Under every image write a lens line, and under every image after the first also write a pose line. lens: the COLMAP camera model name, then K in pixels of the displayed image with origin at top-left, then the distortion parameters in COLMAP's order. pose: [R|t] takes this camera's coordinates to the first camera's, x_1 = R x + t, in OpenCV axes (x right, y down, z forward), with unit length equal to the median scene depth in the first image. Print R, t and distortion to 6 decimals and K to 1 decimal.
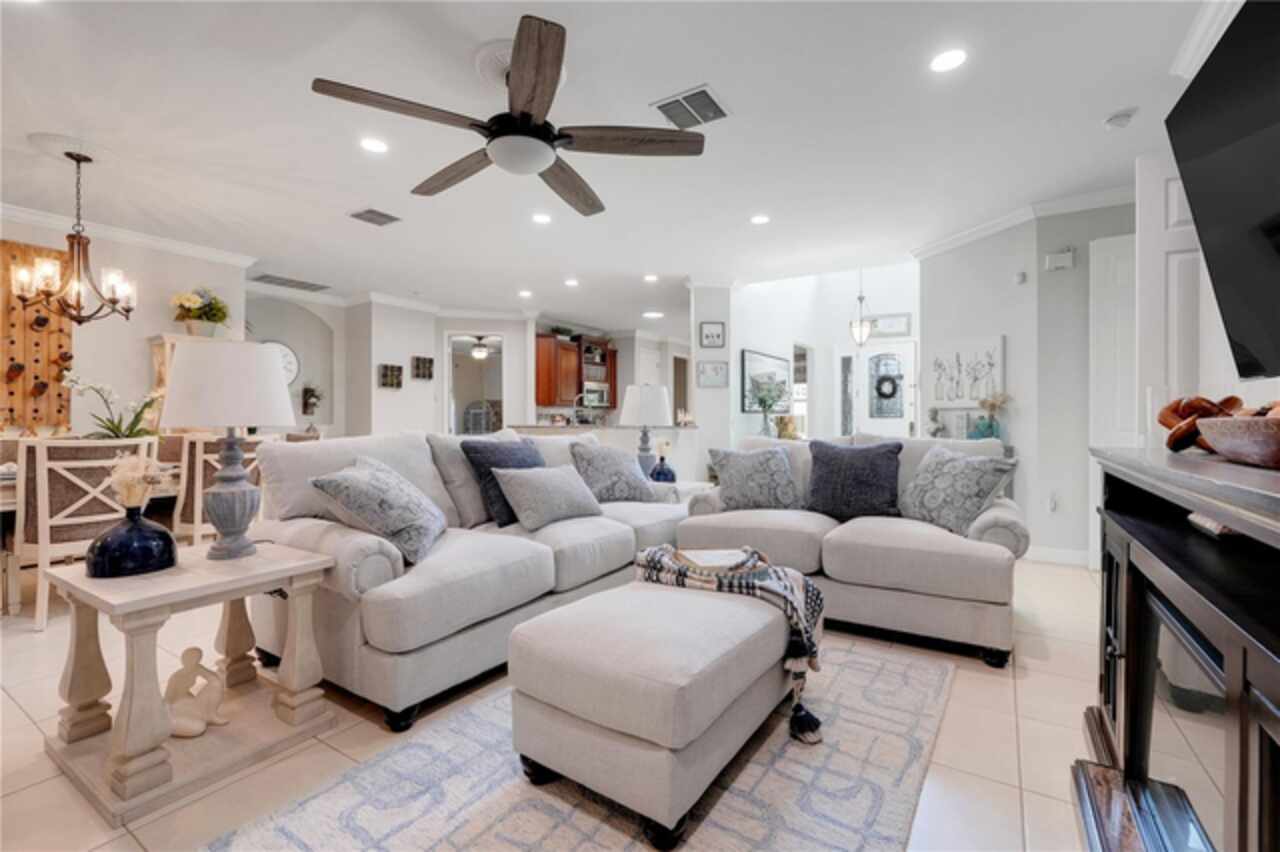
lens RADIAL K [[567.2, 0, 640.0], [0, 567.2, 426.0], [0, 0, 1]] dist [-0.013828, 0.010262]
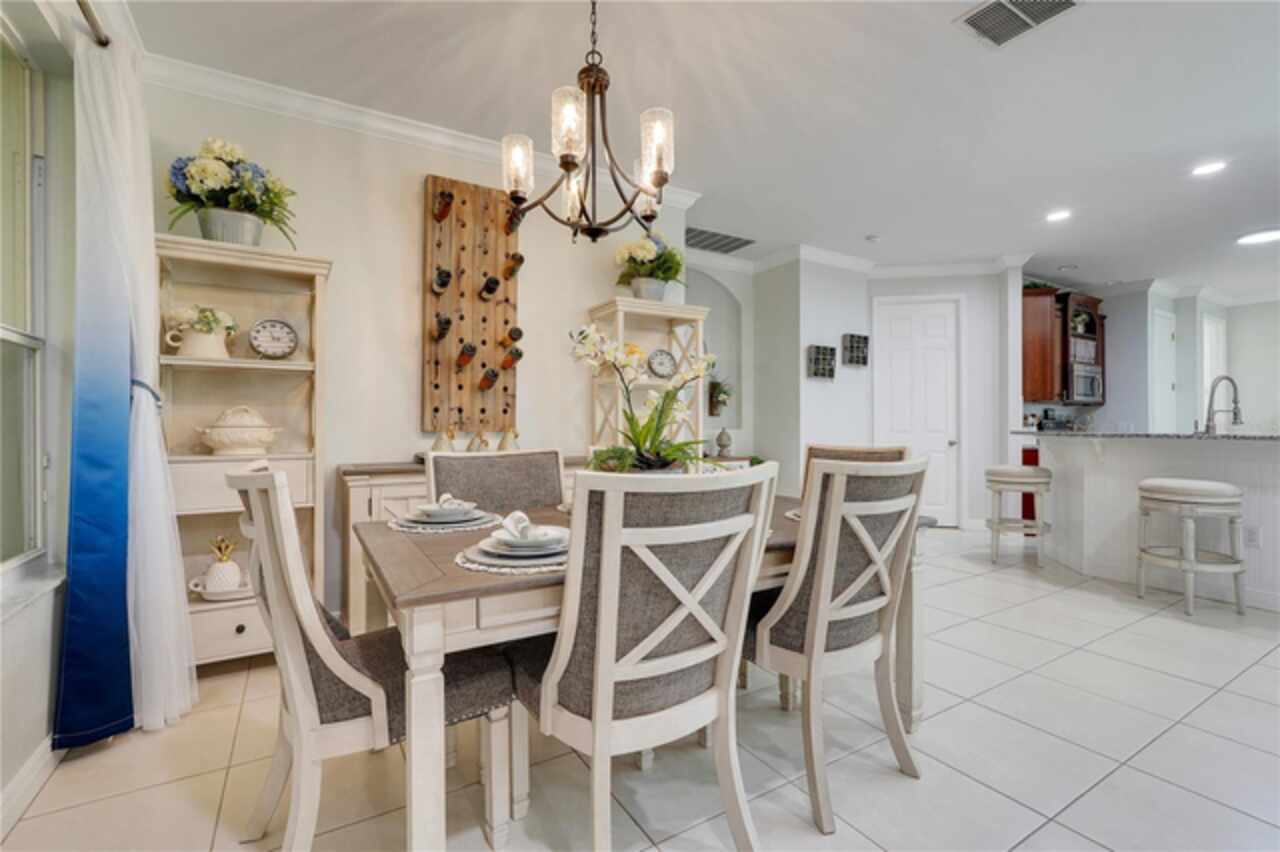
lens RADIAL K [[567.2, 0, 640.0], [0, 567.2, 426.0], [0, 0, 1]] dist [-0.013828, 0.010262]
pose [[0.902347, 0.000248, -0.431011, -0.562366], [-0.002662, 0.999984, -0.004997, -0.004179], [0.431003, 0.005657, 0.902333, 0.422681]]
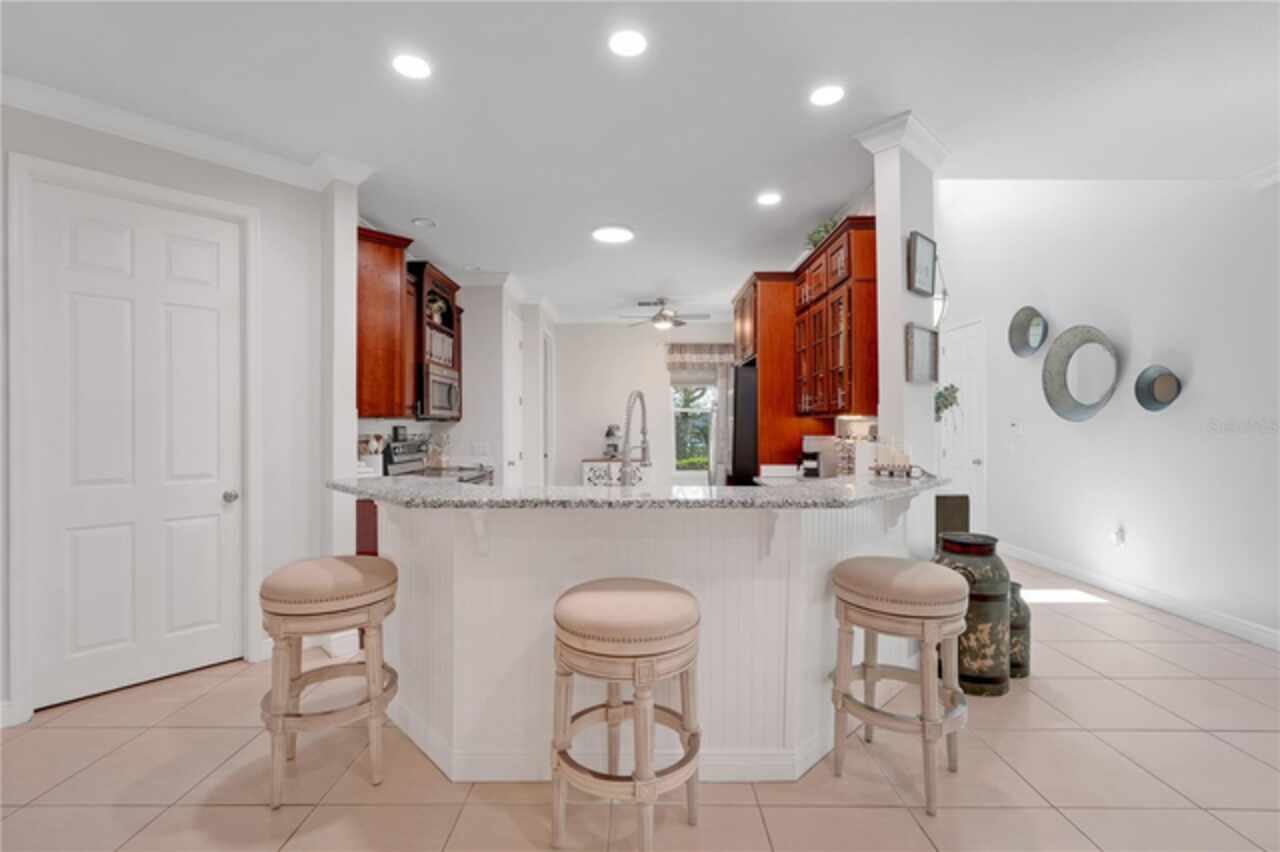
lens RADIAL K [[569.7, 0, 633.7], [0, 569.7, 420.6], [0, 0, 1]] dist [-0.016792, 0.009612]
pose [[0.845621, 0.002668, 0.533778, -0.429679], [0.007174, 0.999840, -0.016362, -0.047929], [-0.533736, 0.017665, 0.845467, 1.091223]]
